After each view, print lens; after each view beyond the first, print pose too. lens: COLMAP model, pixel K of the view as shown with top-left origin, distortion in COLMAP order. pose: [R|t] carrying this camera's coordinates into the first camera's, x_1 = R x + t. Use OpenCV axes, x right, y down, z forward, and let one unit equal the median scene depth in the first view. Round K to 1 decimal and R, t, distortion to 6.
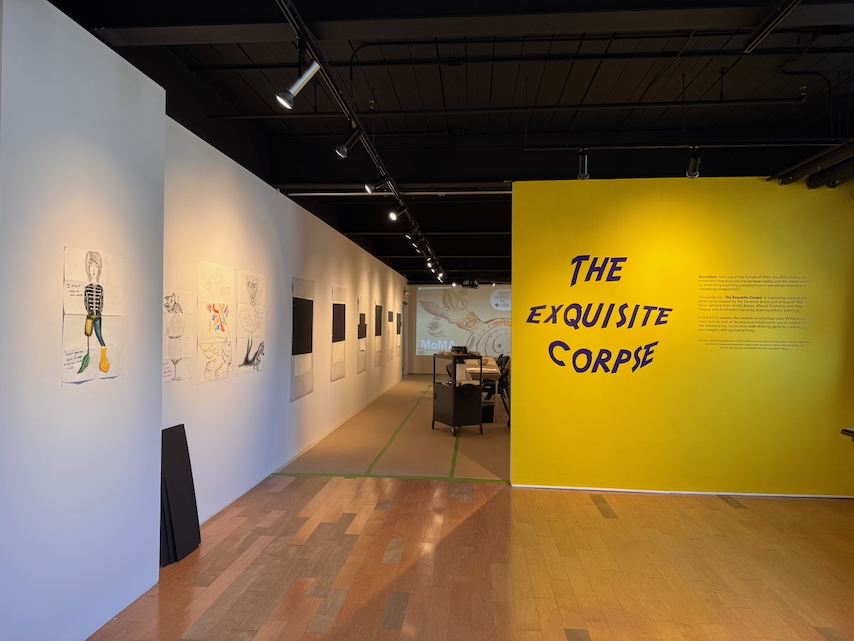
lens RADIAL K [[590.5, 0, 427.0], [0, 590.5, 320.5], [0, 0, 1]] dist [0.003960, -0.002062]
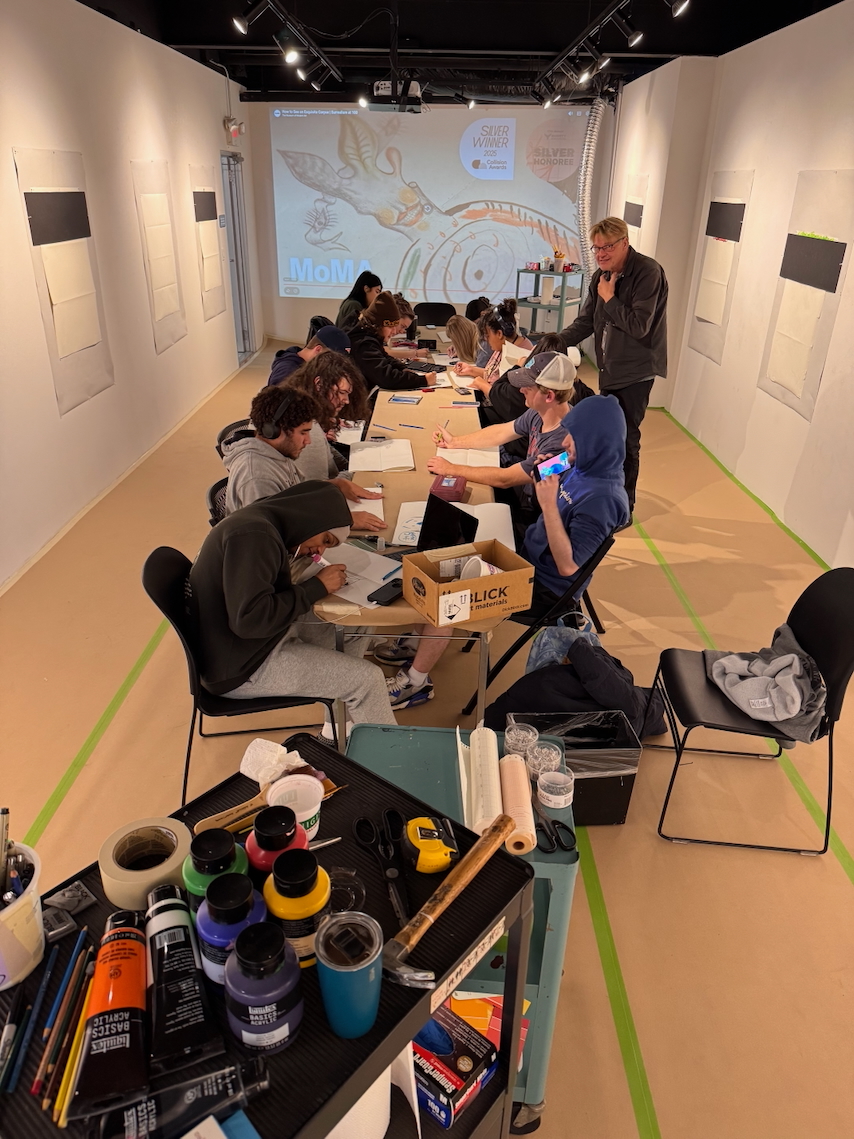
lens RADIAL K [[787.6, 0, 427.0], [0, 787.6, 569.5], [0, 0, 1]] dist [0.003960, -0.002062]
pose [[0.997289, -0.025687, 0.068960, 0.045689], [-0.007893, 0.894351, 0.447297, -0.021069], [-0.073164, -0.446629, 0.891723, 0.444438]]
